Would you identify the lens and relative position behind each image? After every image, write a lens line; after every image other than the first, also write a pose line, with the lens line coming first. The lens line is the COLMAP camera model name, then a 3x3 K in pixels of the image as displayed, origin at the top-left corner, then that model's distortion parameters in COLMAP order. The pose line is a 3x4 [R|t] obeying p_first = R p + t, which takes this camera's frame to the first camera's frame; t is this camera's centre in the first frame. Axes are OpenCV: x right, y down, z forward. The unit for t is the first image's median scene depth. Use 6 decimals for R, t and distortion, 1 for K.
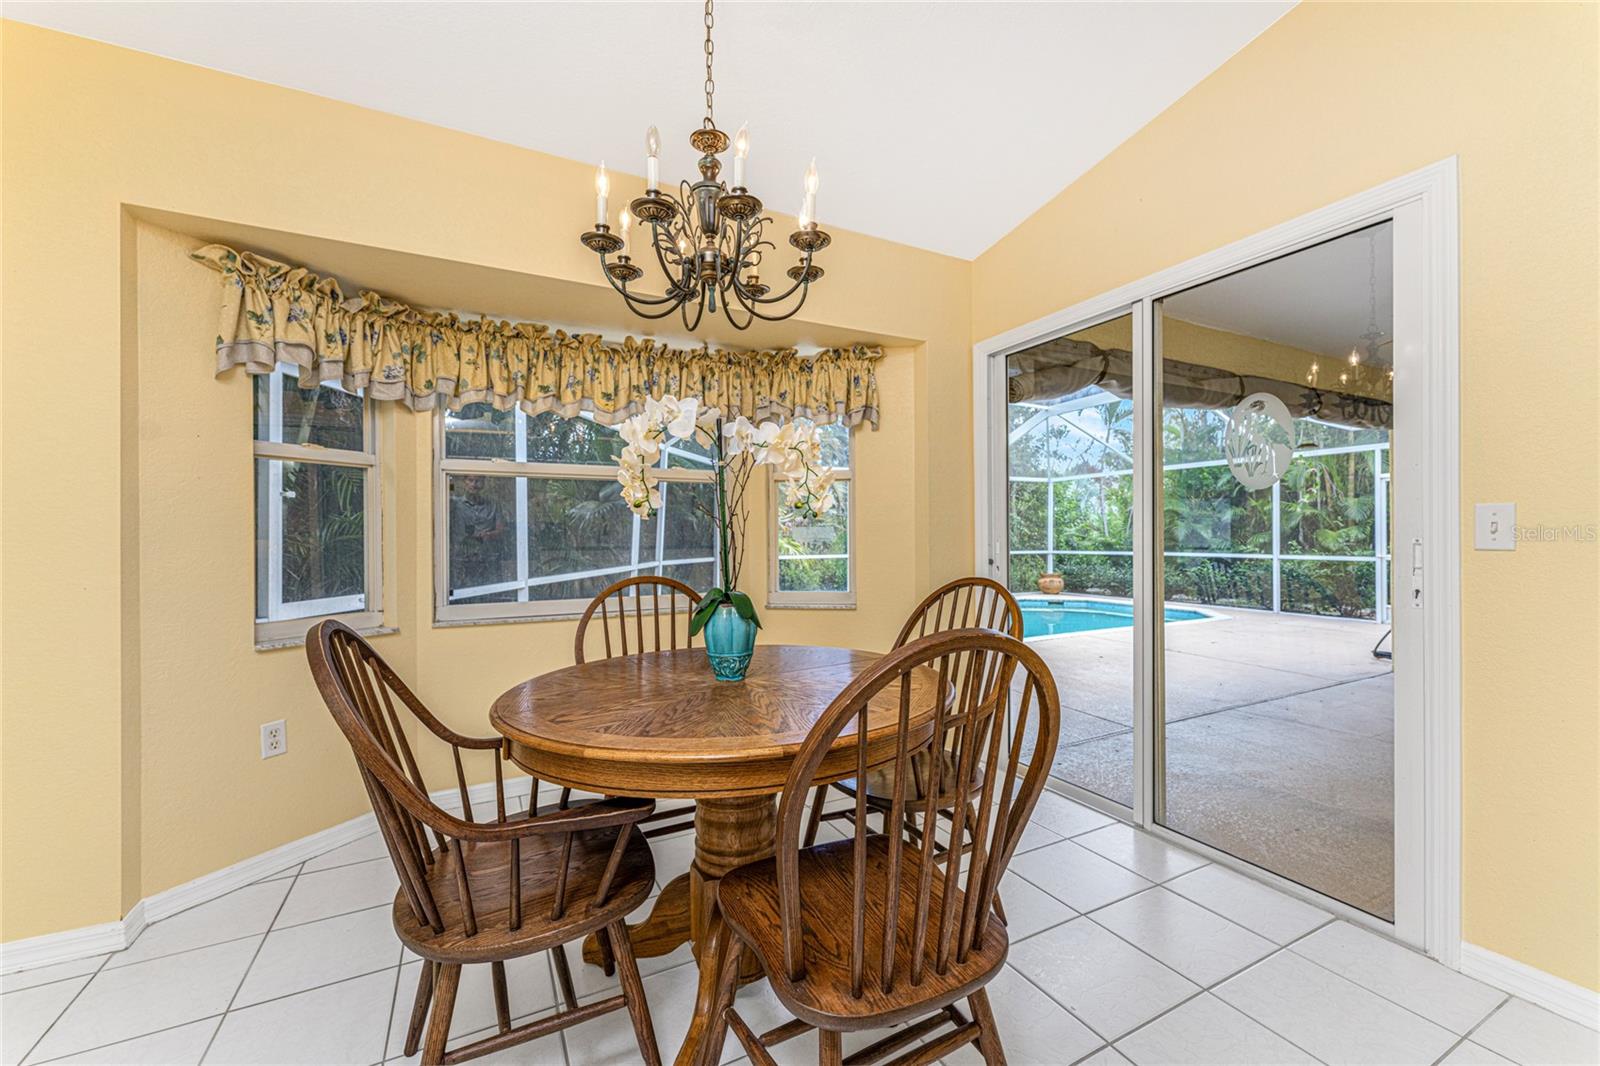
lens RADIAL K [[636.0, 0, 807.1], [0, 636.0, 526.1], [0, 0, 1]] dist [-0.000938, -0.000042]
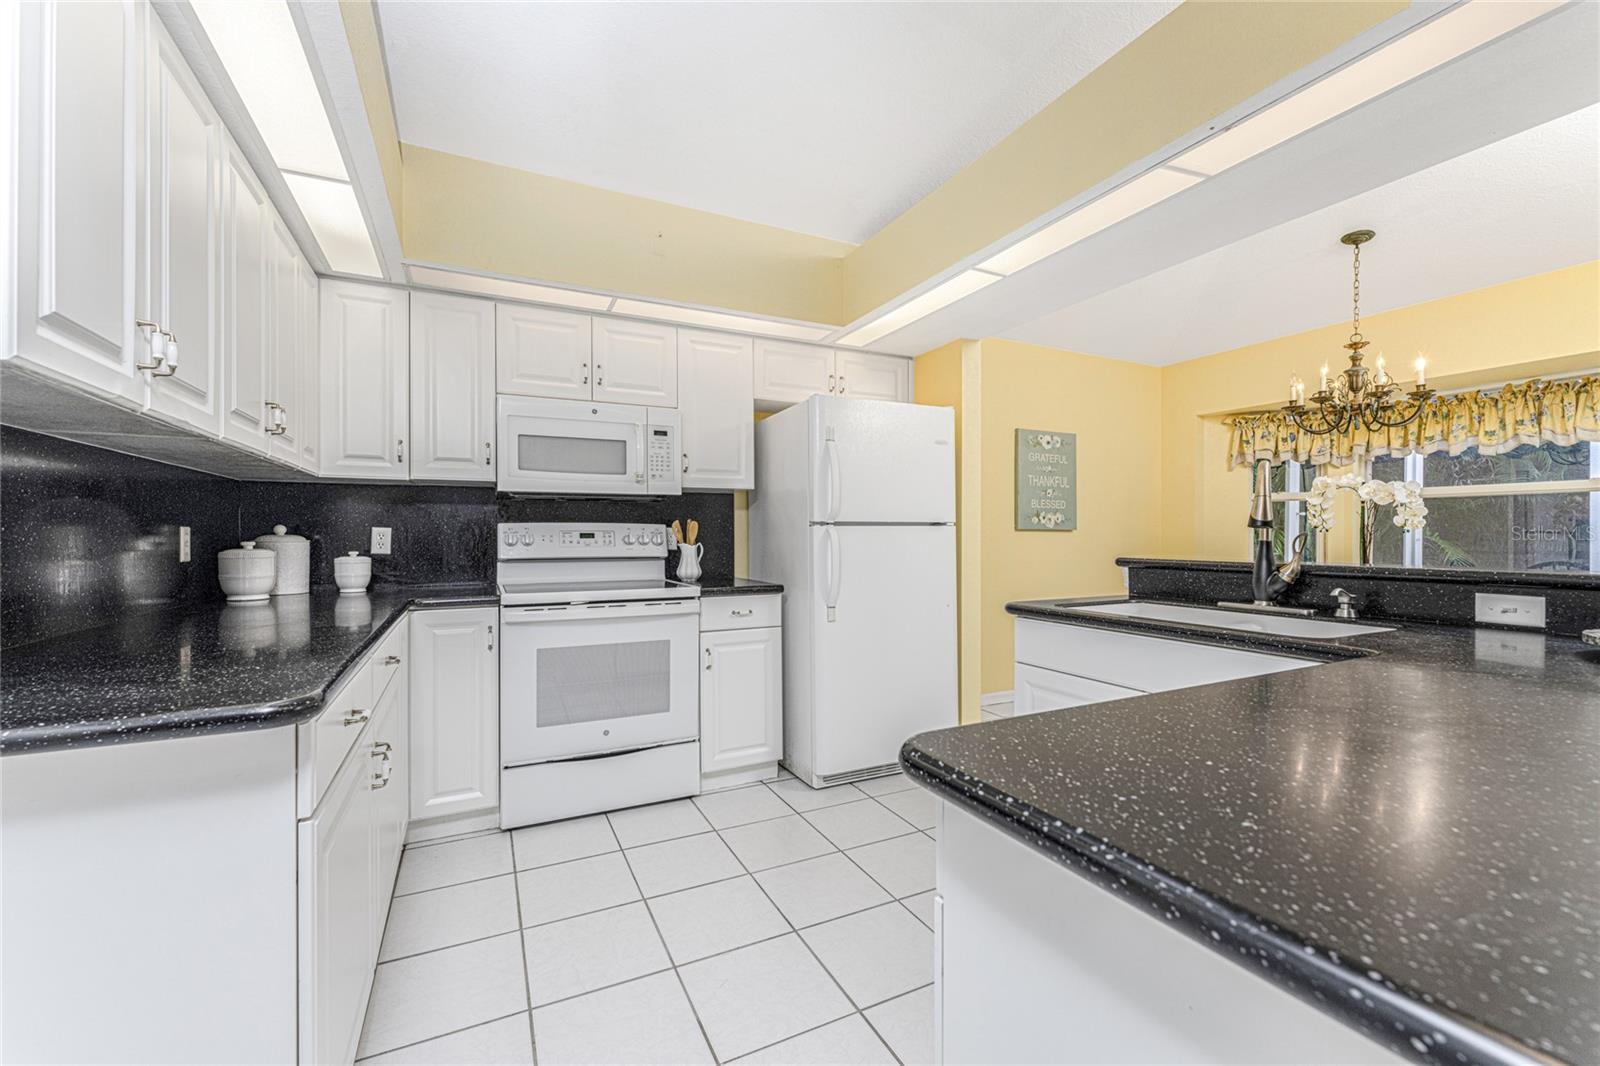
lens RADIAL K [[656.1, 0, 802.1], [0, 656.1, 522.9], [0, 0, 1]] dist [0.002673, 0.000215]
pose [[-0.020555, -0.005596, -0.999773, 1.137533], [0.013882, 0.999886, -0.005882, -0.033204], [0.999692, -0.014000, -0.020475, -0.414945]]
